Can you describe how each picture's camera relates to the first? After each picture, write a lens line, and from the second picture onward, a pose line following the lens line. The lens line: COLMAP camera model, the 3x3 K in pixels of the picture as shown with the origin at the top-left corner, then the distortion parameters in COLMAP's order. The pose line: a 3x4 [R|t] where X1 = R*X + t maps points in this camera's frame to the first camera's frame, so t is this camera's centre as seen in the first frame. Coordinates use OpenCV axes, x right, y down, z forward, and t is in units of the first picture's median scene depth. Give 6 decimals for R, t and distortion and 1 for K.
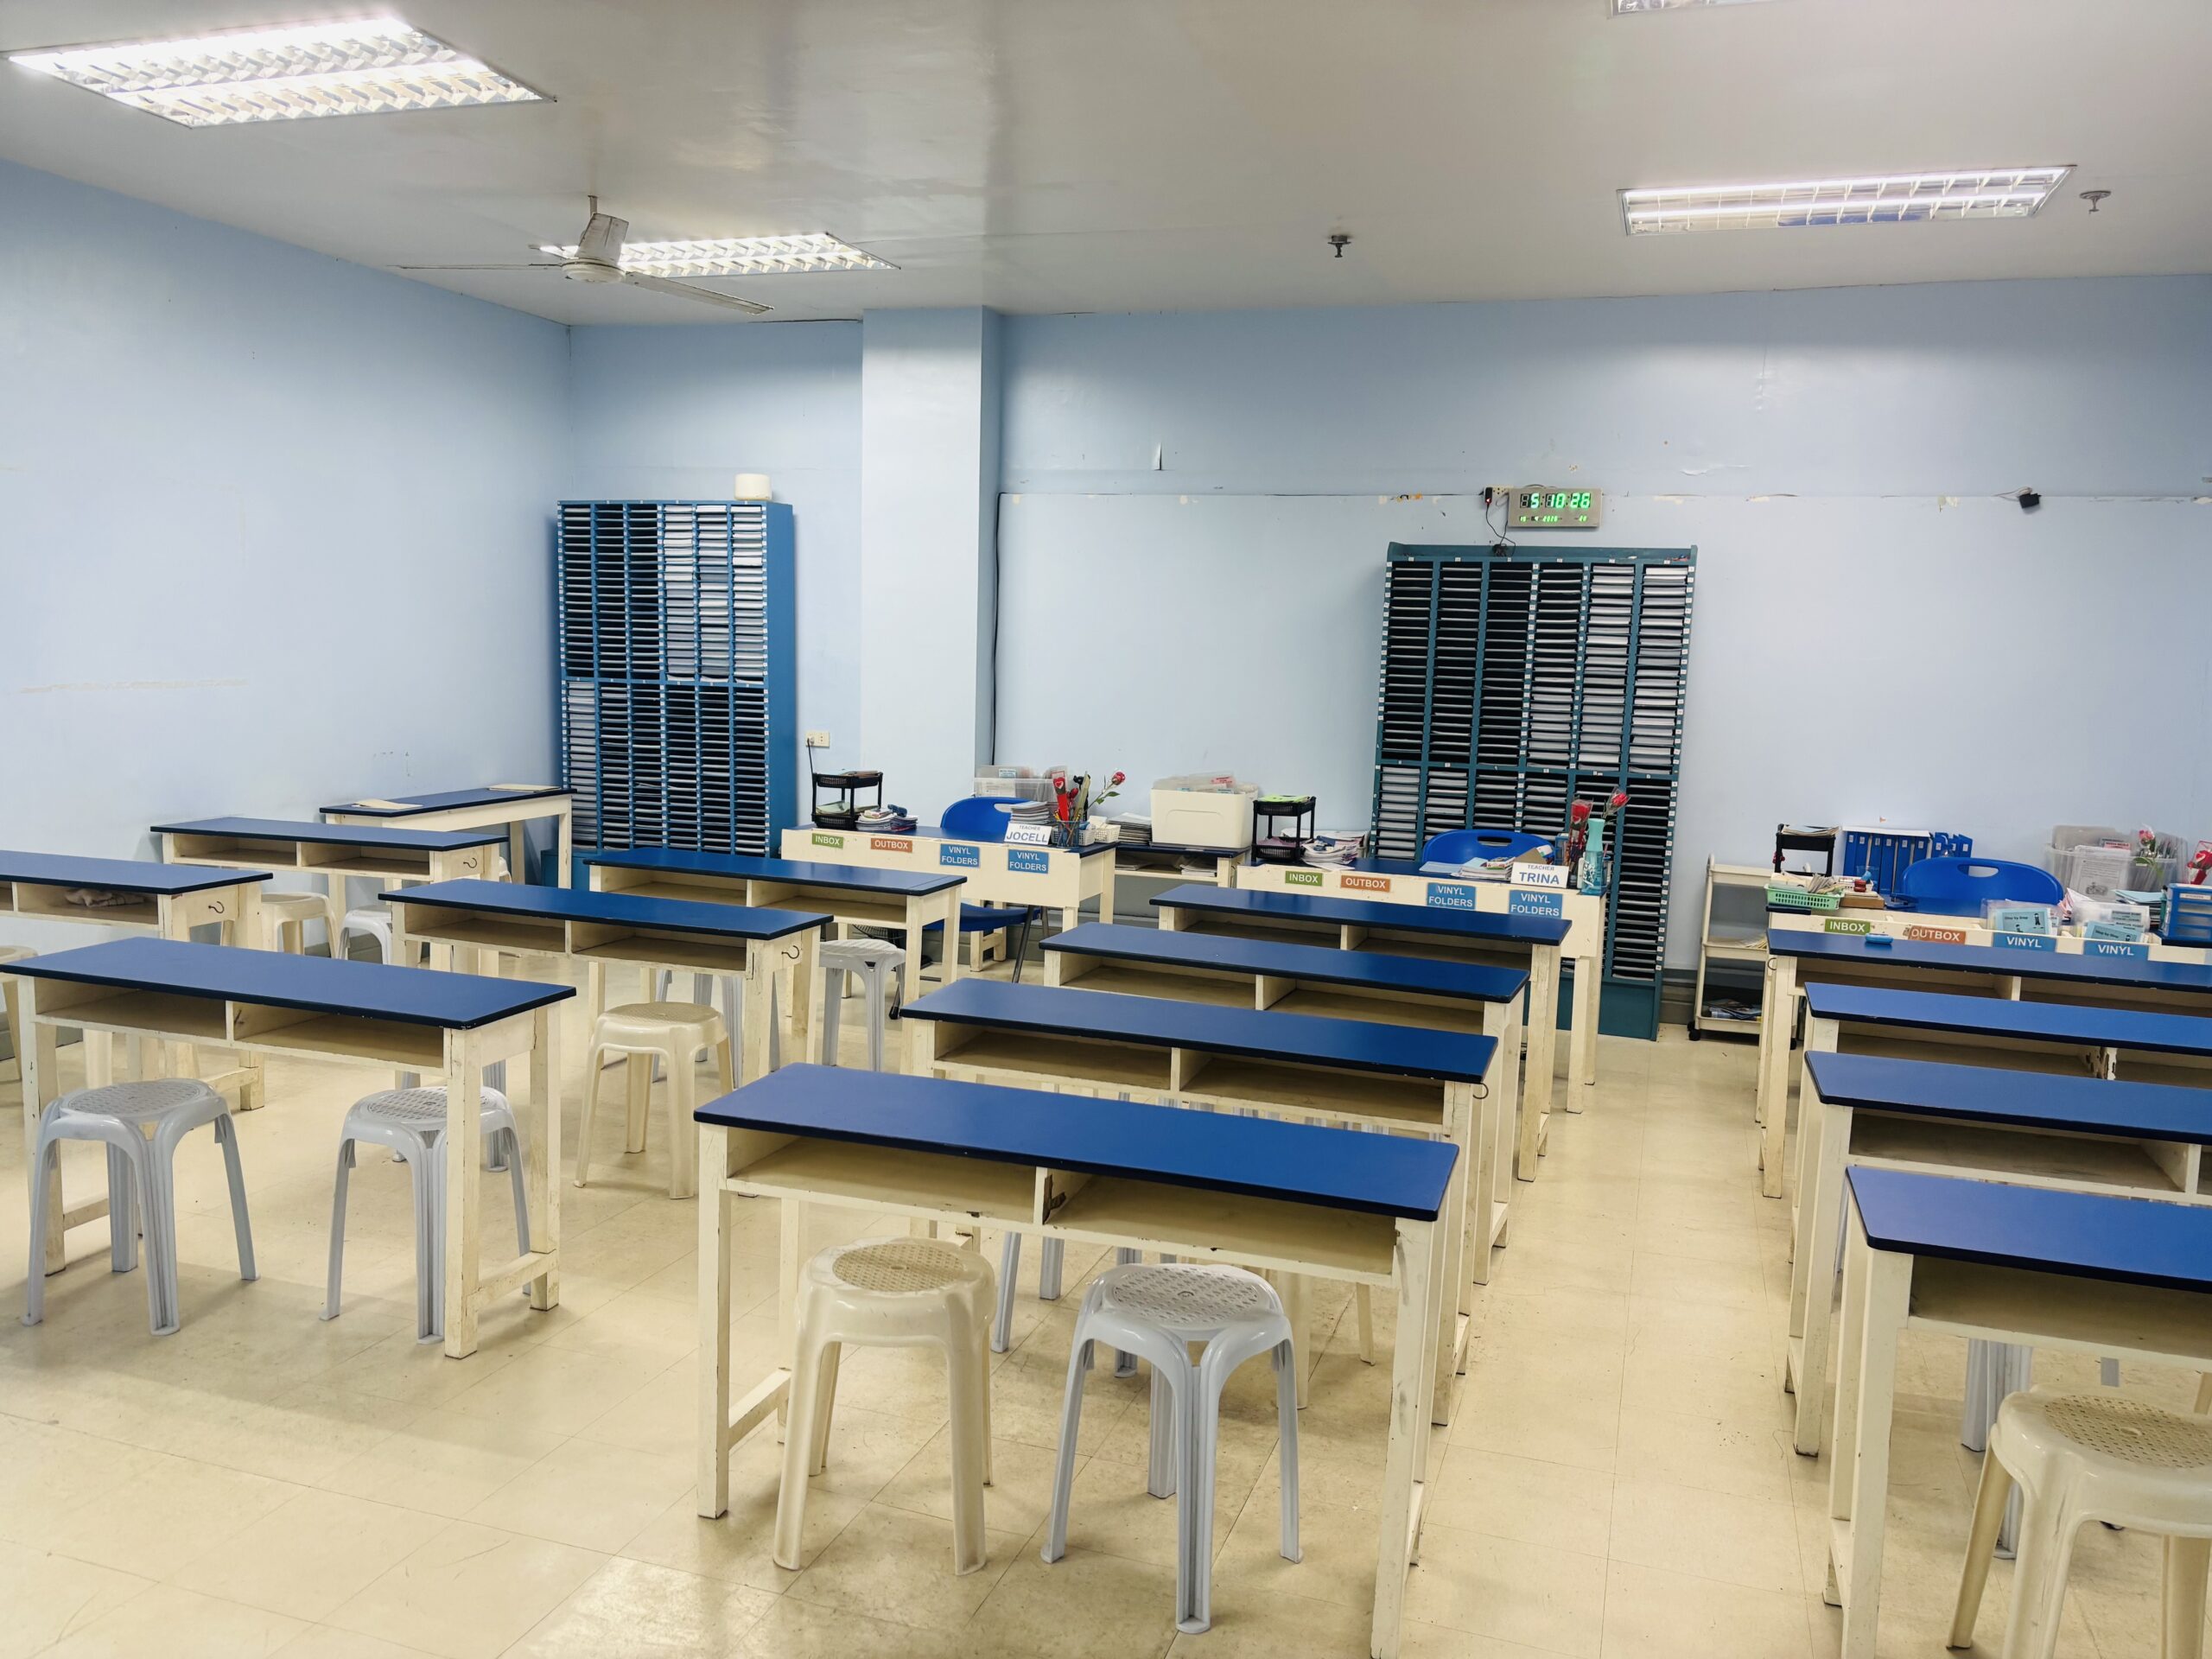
lens RADIAL K [[1670.3, 0, 1096.9], [0, 1670.3, 819.2], [0, 0, 1]] dist [0.070531, -0.008270]
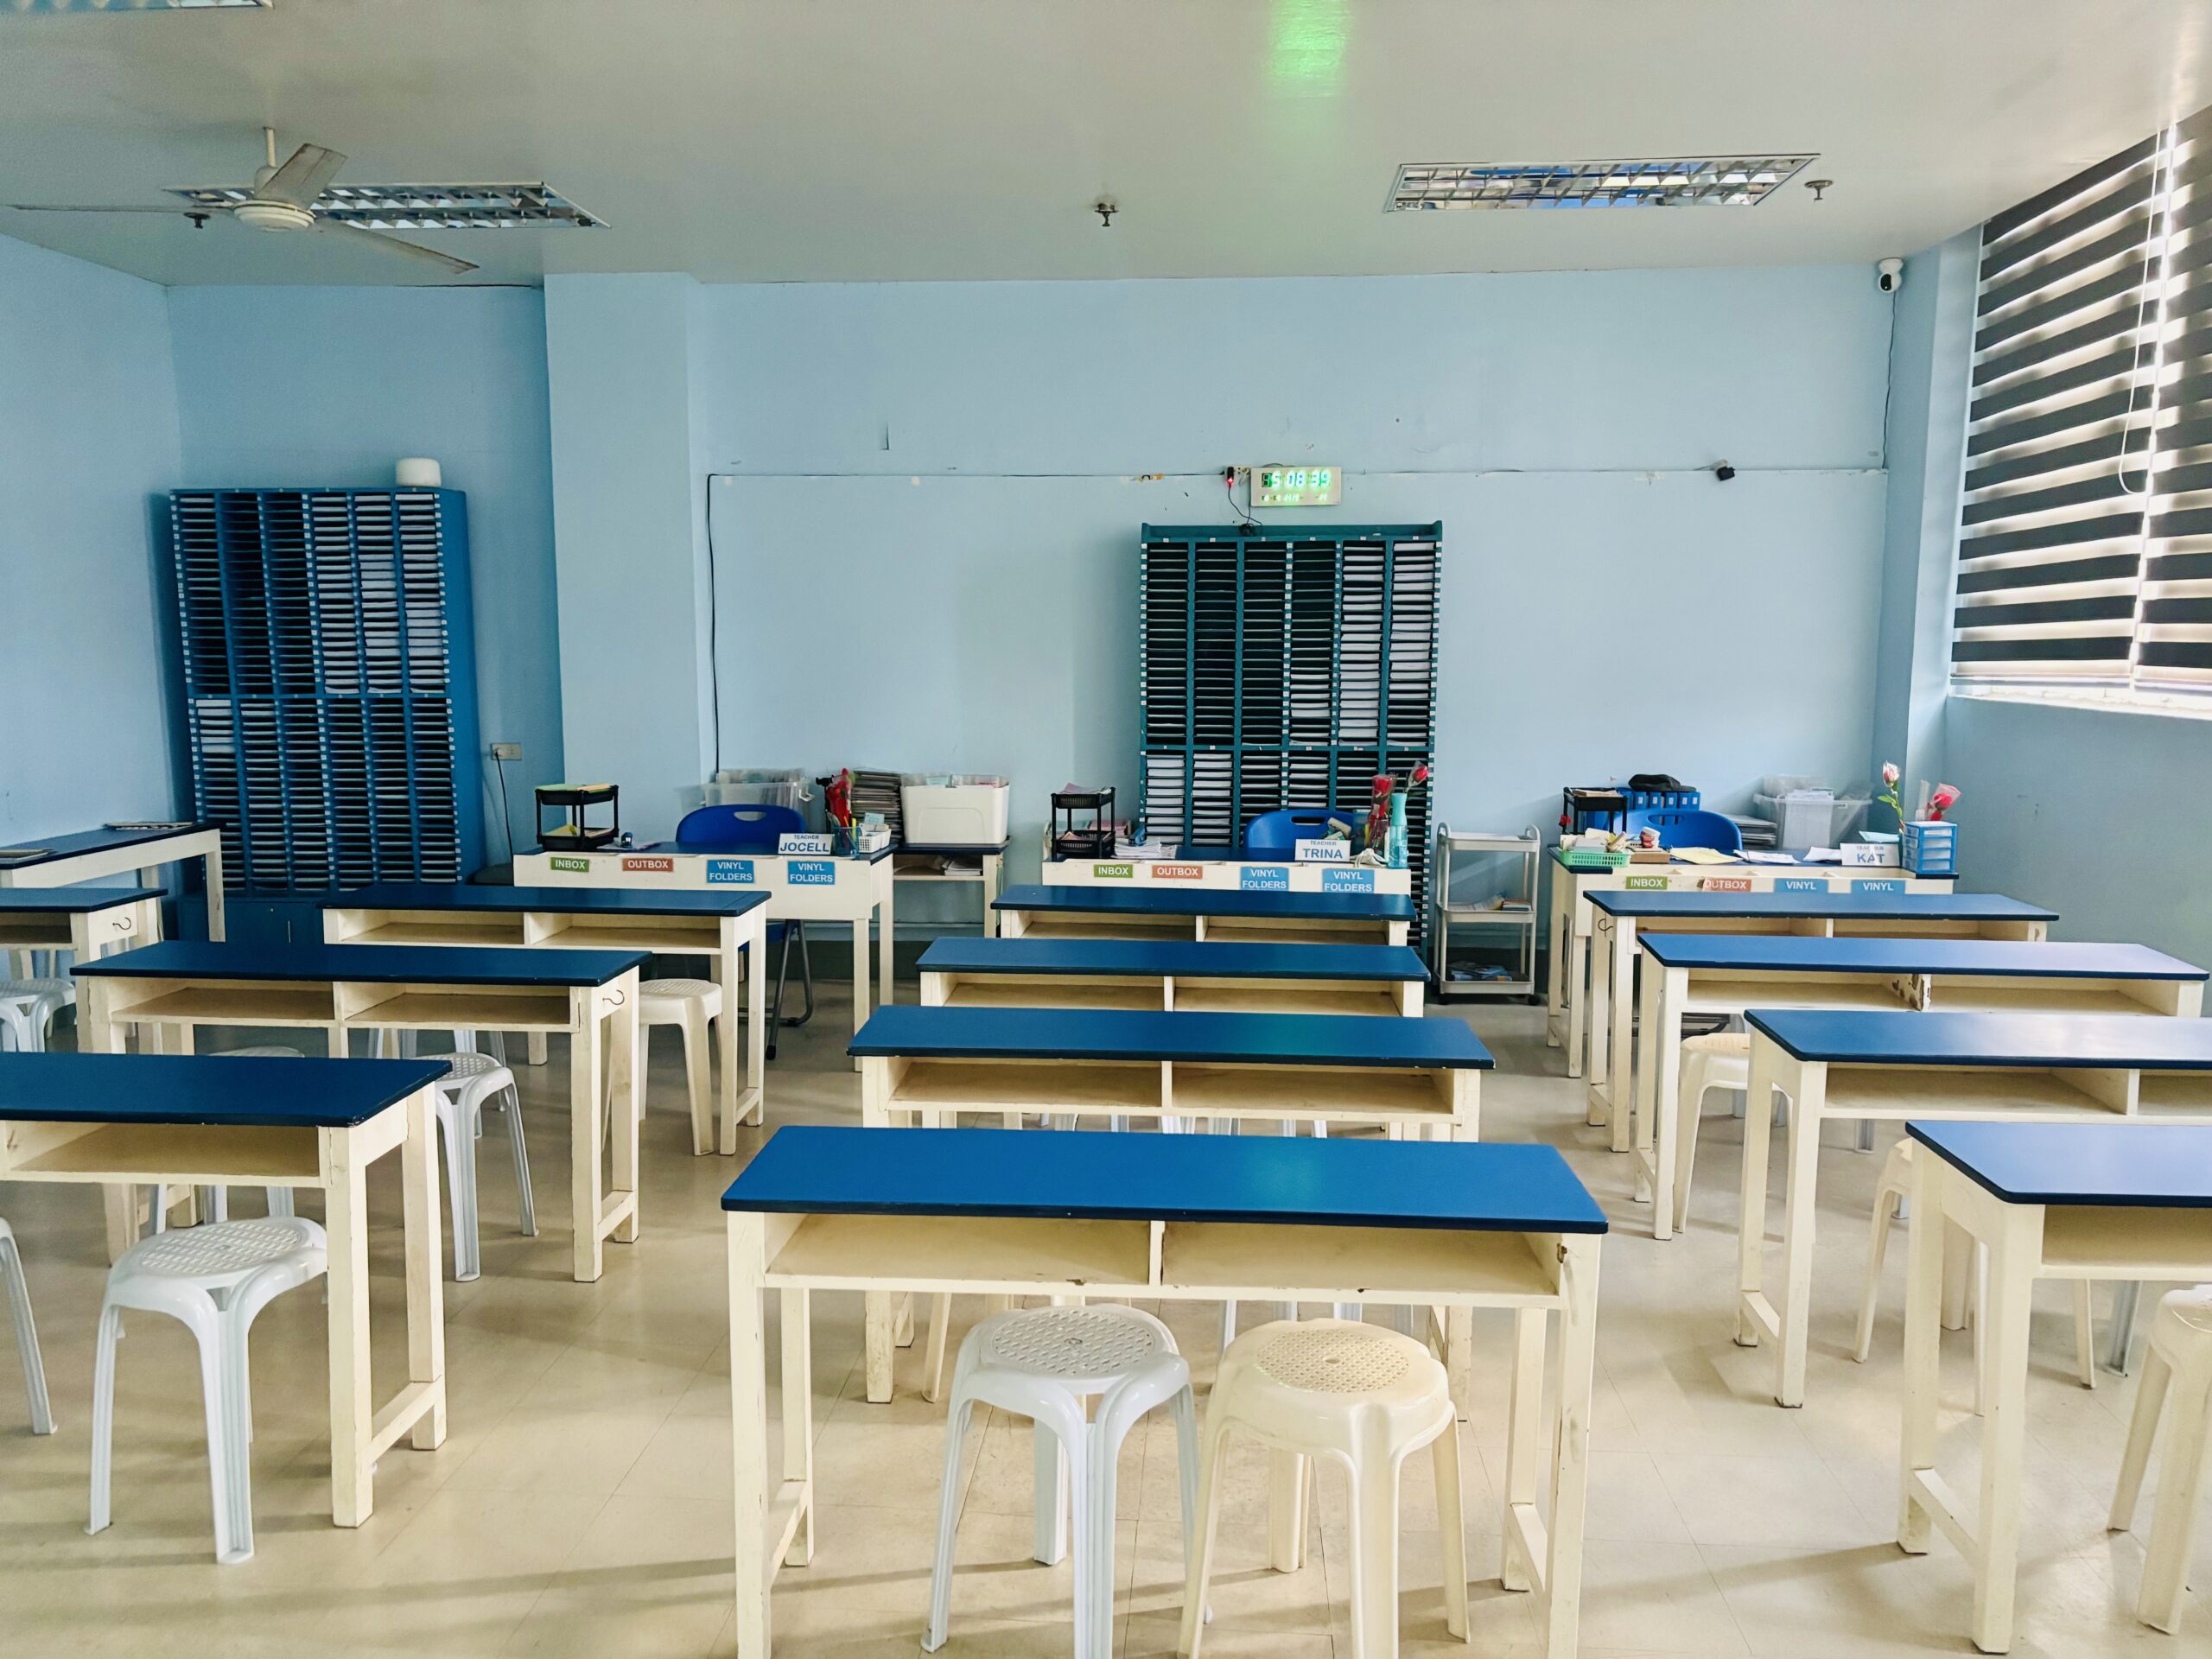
lens RADIAL K [[1670.3, 0, 1107.8], [0, 1670.3, 842.1], [0, 0, 1]] dist [0.070531, -0.008270]
pose [[0.970329, -0.062293, 0.233627, -0.089032], [0.057670, 0.997982, 0.026574, -0.006227], [-0.234811, -0.012312, 0.971963, 0.050225]]
